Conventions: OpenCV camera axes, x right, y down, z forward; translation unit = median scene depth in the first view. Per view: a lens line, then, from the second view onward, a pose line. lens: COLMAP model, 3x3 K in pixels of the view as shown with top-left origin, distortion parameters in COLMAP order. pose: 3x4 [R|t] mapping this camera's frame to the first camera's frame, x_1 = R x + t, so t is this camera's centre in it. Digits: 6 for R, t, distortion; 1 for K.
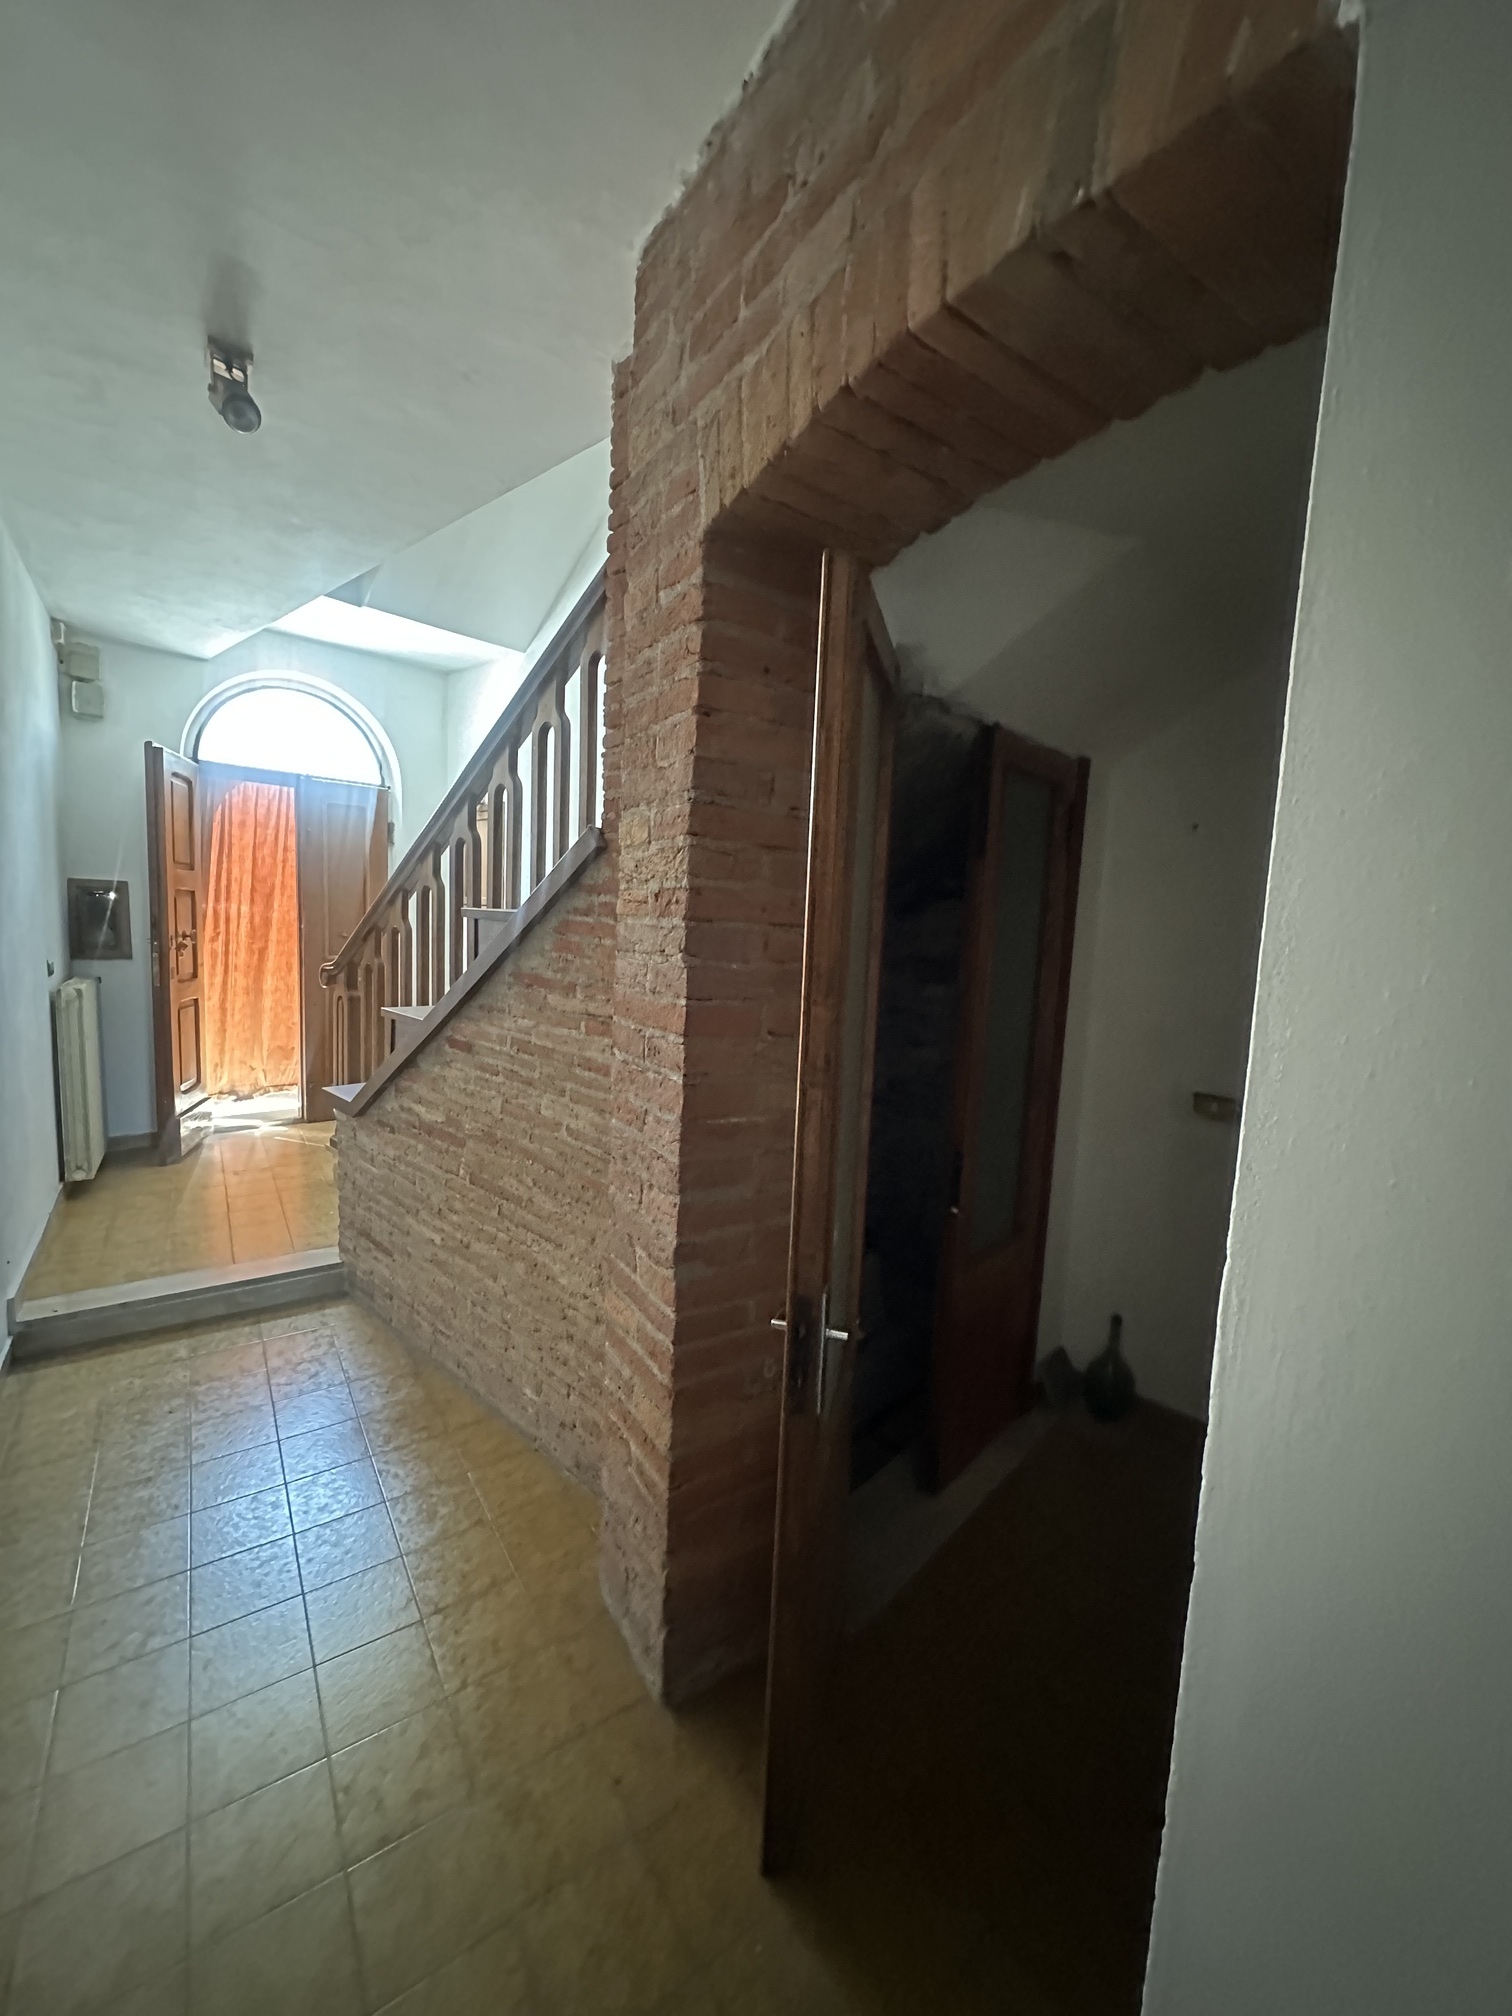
lens RADIAL K [[801.5, 0, 753.8], [0, 801.5, 1009.3], [0, 0, 1]] dist [0.001698, -0.000113]
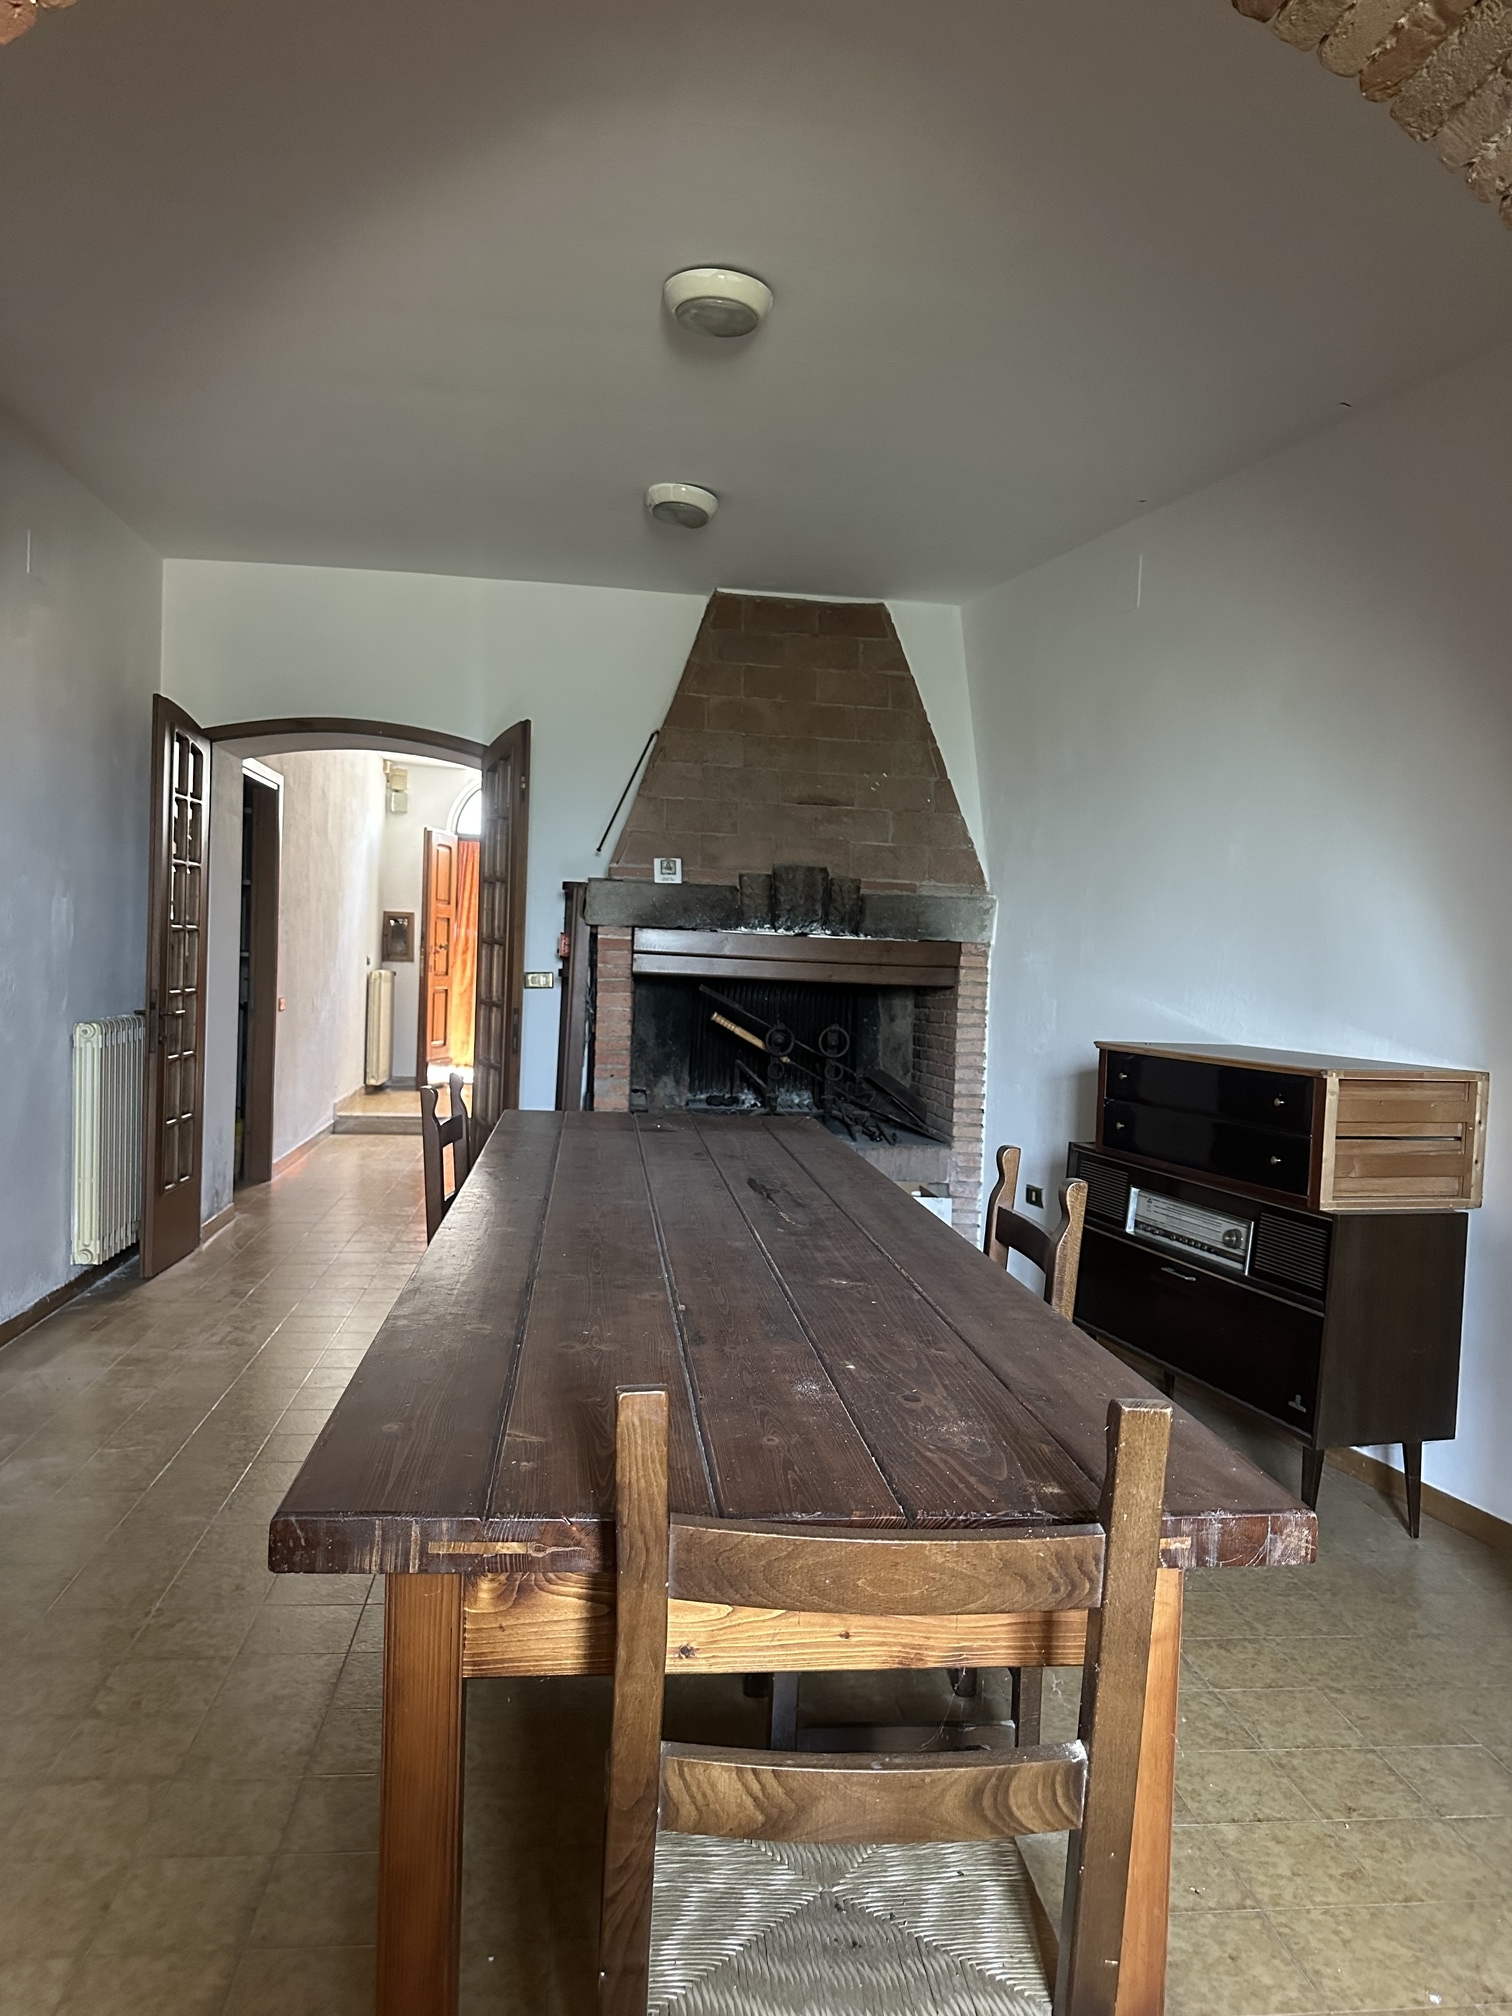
lens RADIAL K [[1397.9, 0, 756.3], [0, 1397.9, 1011.0], [0, 0, 1]] dist [0.063790, -0.031479]
pose [[0.885550, 0.003085, -0.464533, 1.127060], [-0.042188, 0.996380, -0.073807, 0.213743], [0.462624, 0.084958, 0.882475, -1.136132]]
